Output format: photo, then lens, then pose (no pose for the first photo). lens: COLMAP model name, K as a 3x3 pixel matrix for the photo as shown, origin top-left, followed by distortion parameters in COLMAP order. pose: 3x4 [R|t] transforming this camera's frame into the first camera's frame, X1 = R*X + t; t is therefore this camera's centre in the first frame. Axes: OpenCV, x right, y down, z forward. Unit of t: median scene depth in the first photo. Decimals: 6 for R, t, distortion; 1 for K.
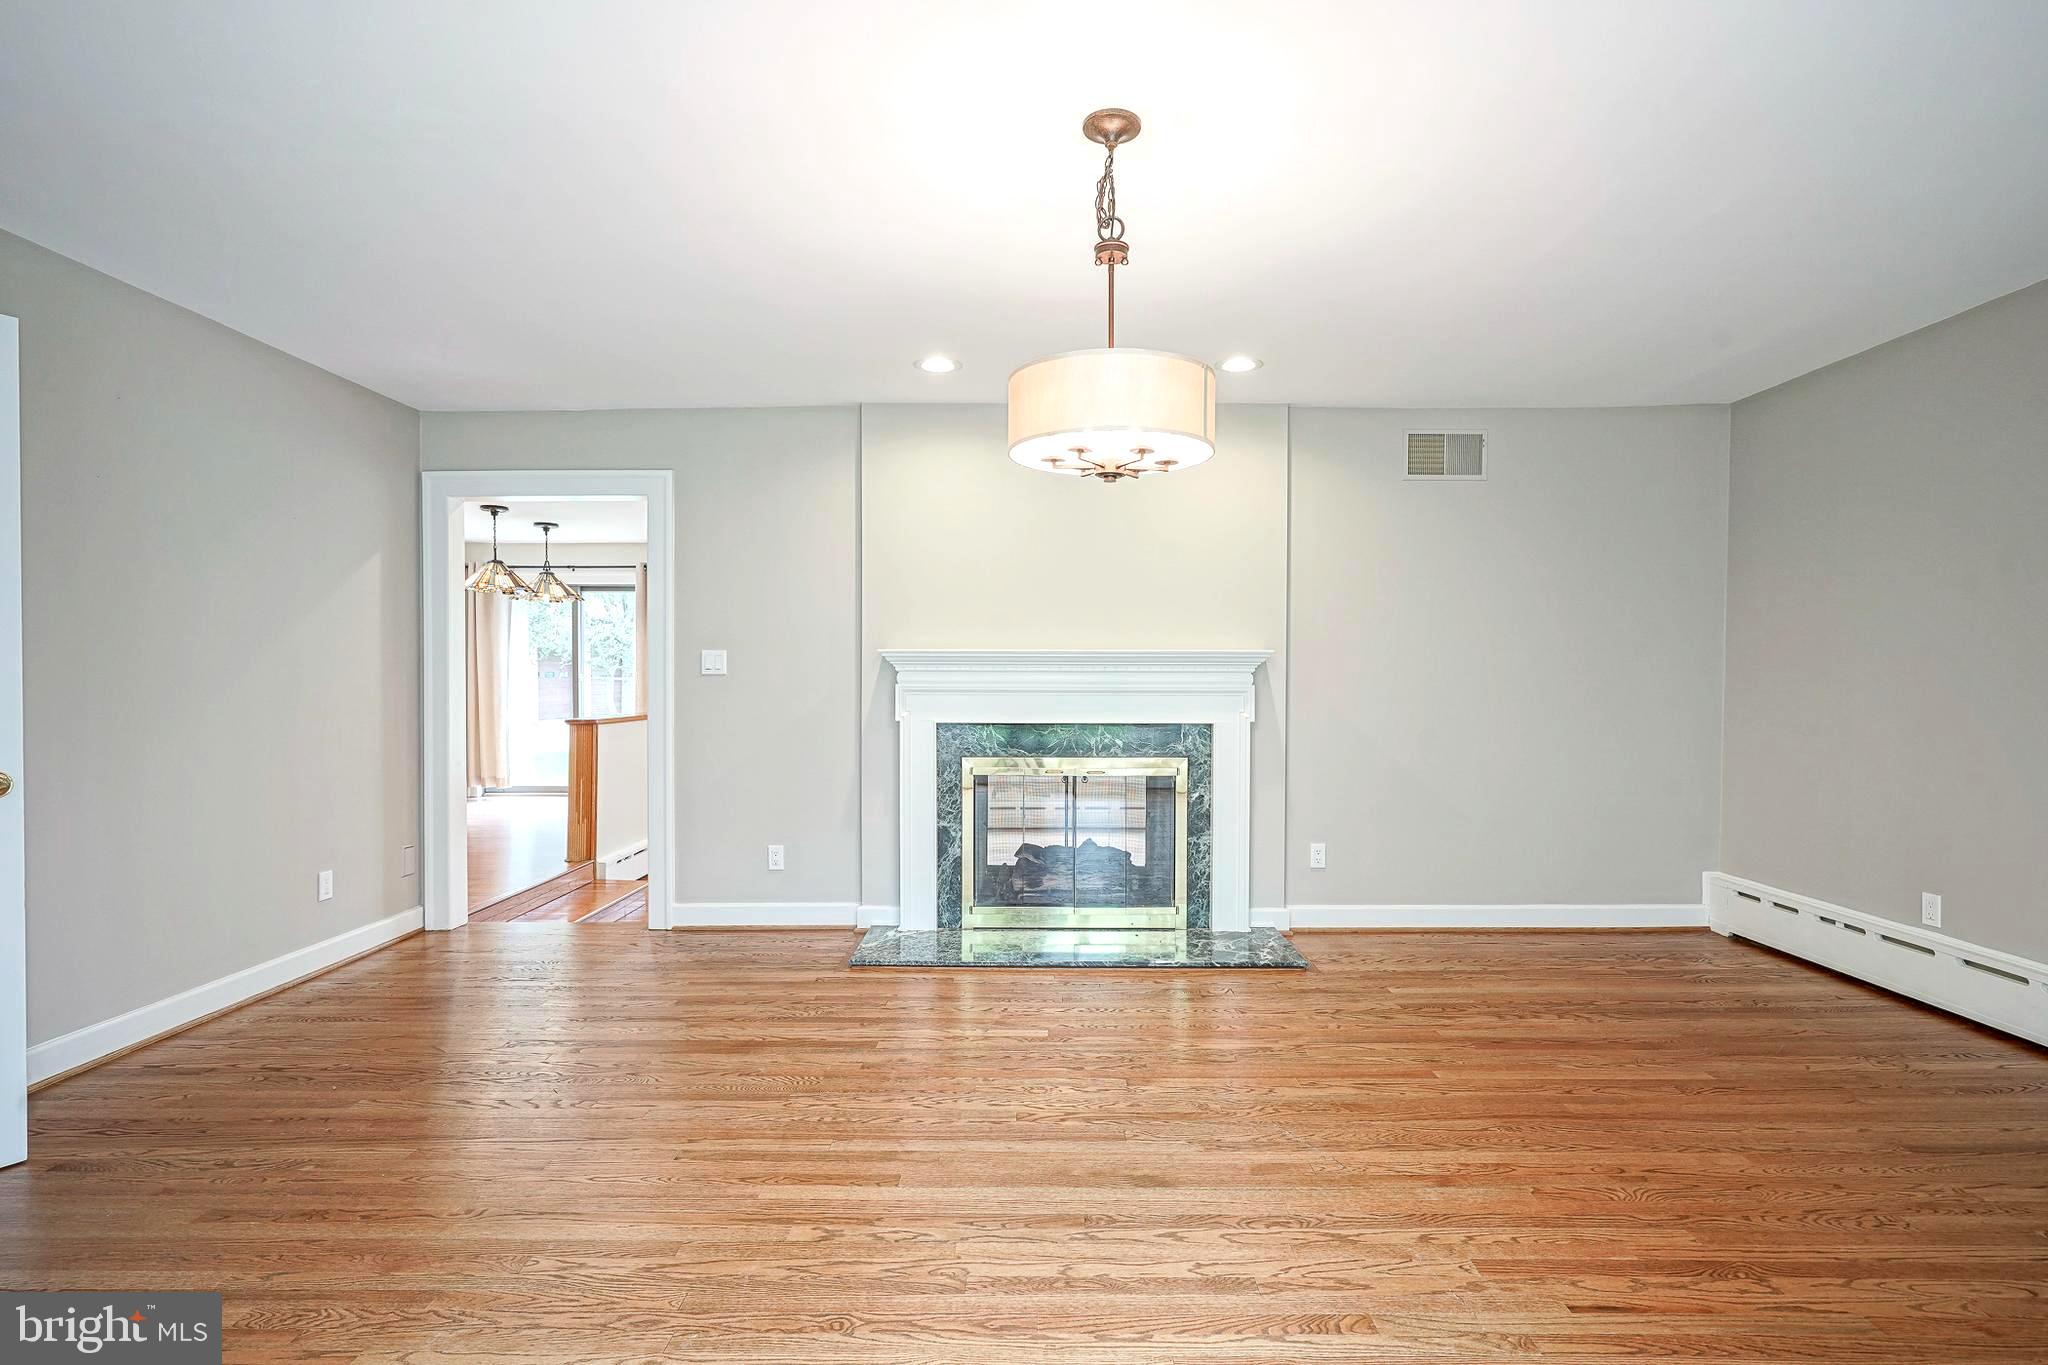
lens RADIAL K [[1000.7, 0, 1026.6], [0, 1000.7, 677.4], [0, 0, 1]] dist [-0.011372, 0.006308]
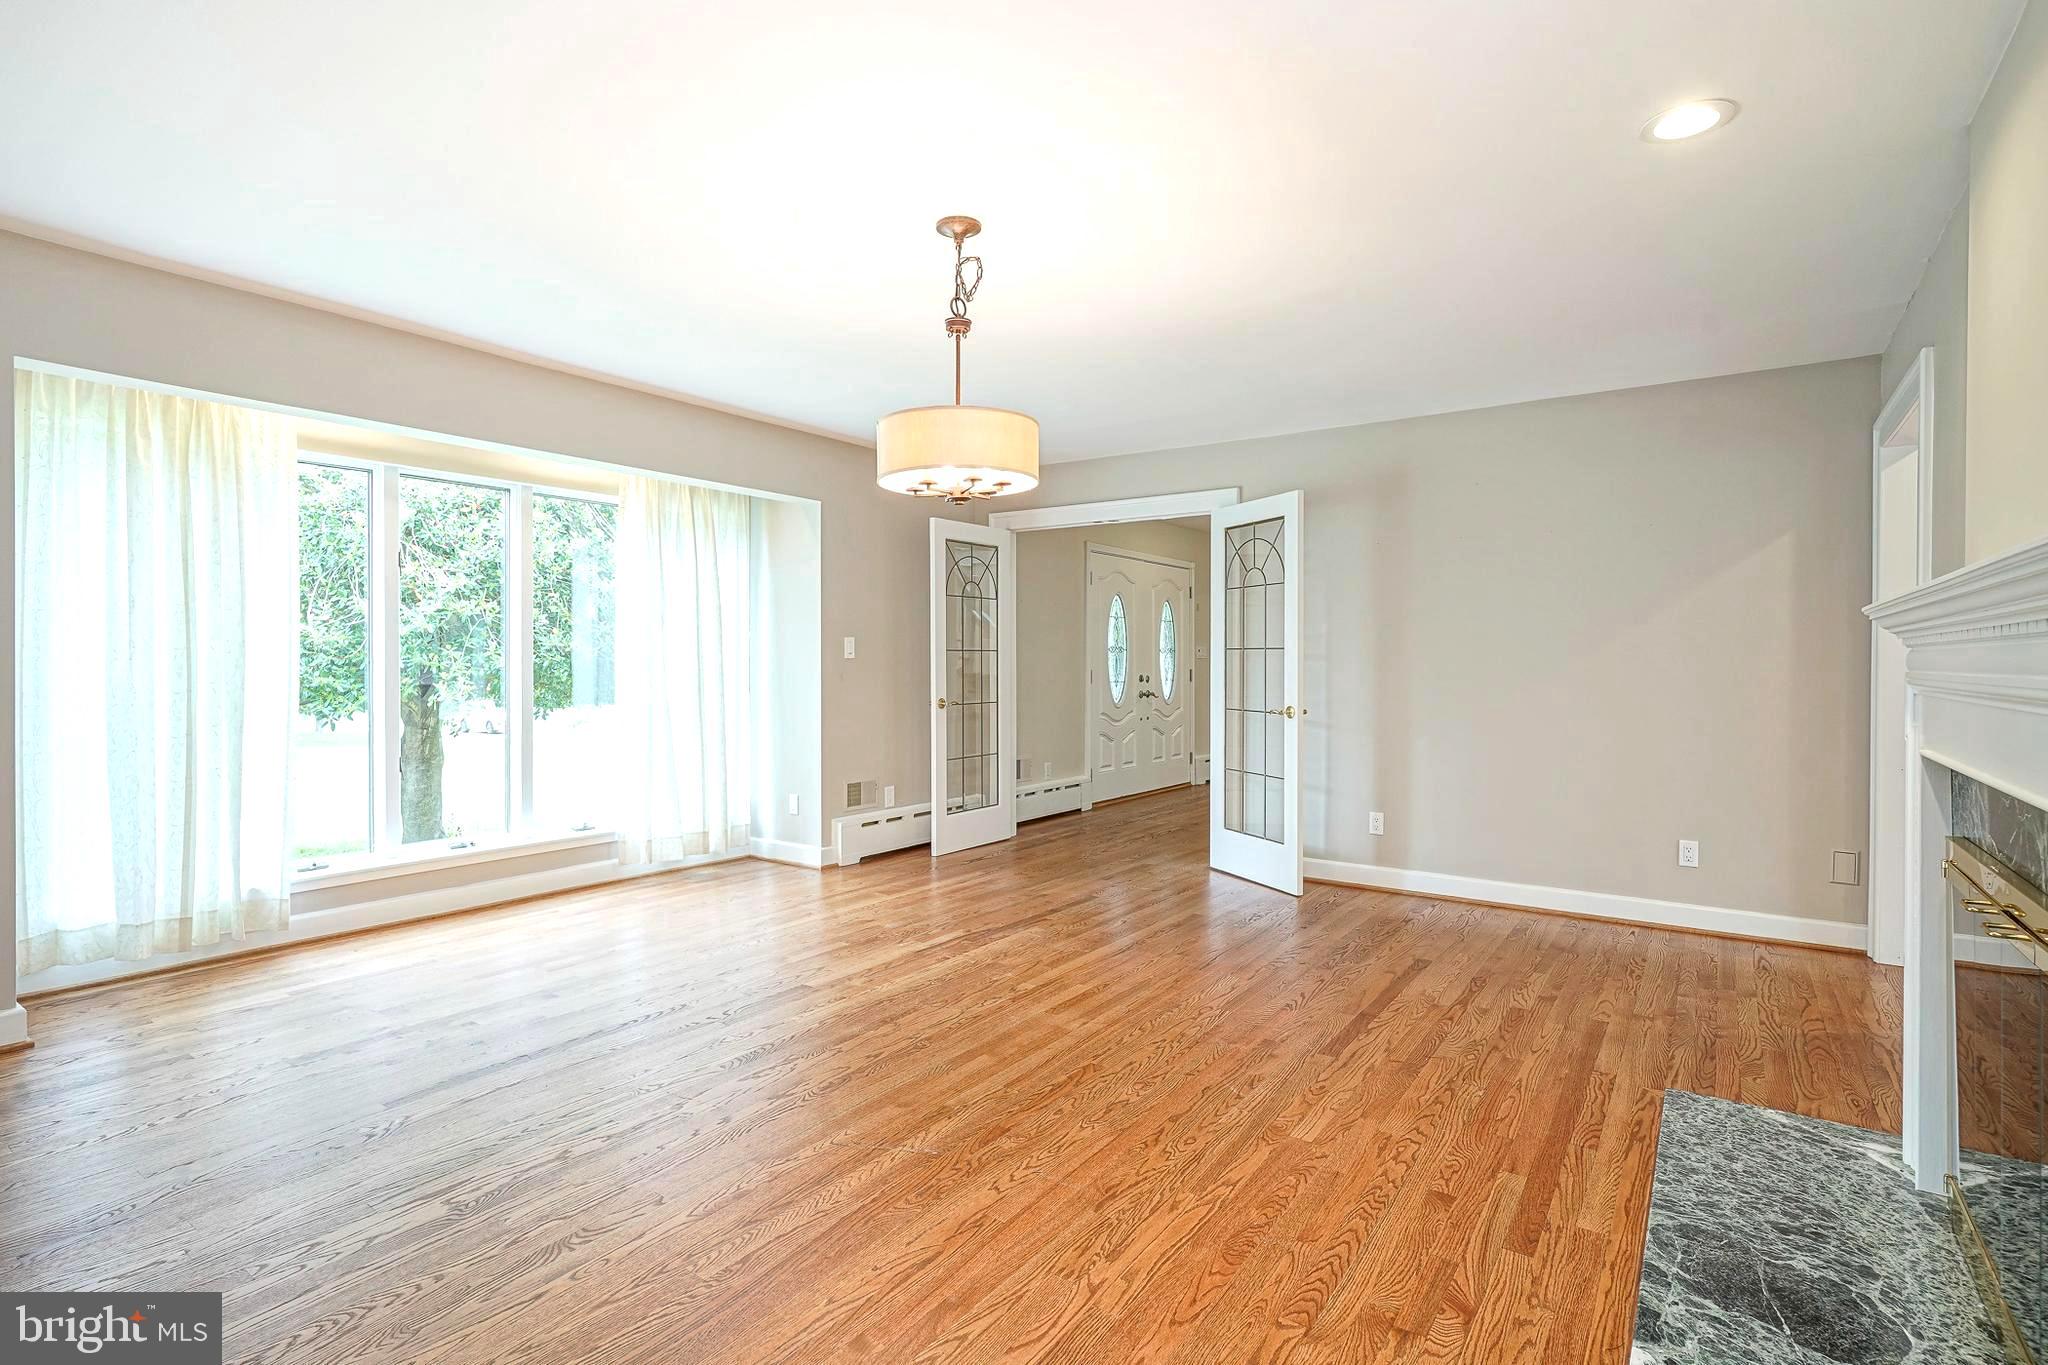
lens RADIAL K [[1000.7, 0, 1025.2], [0, 1000.7, 677.5], [0, 0, 1]] dist [-0.011372, 0.006308]
pose [[-0.555033, 0.018670, -0.831619, 0.905550], [-0.009854, 0.999530, 0.029017, -0.013488], [0.831770, 0.024300, -0.554588, 1.480542]]
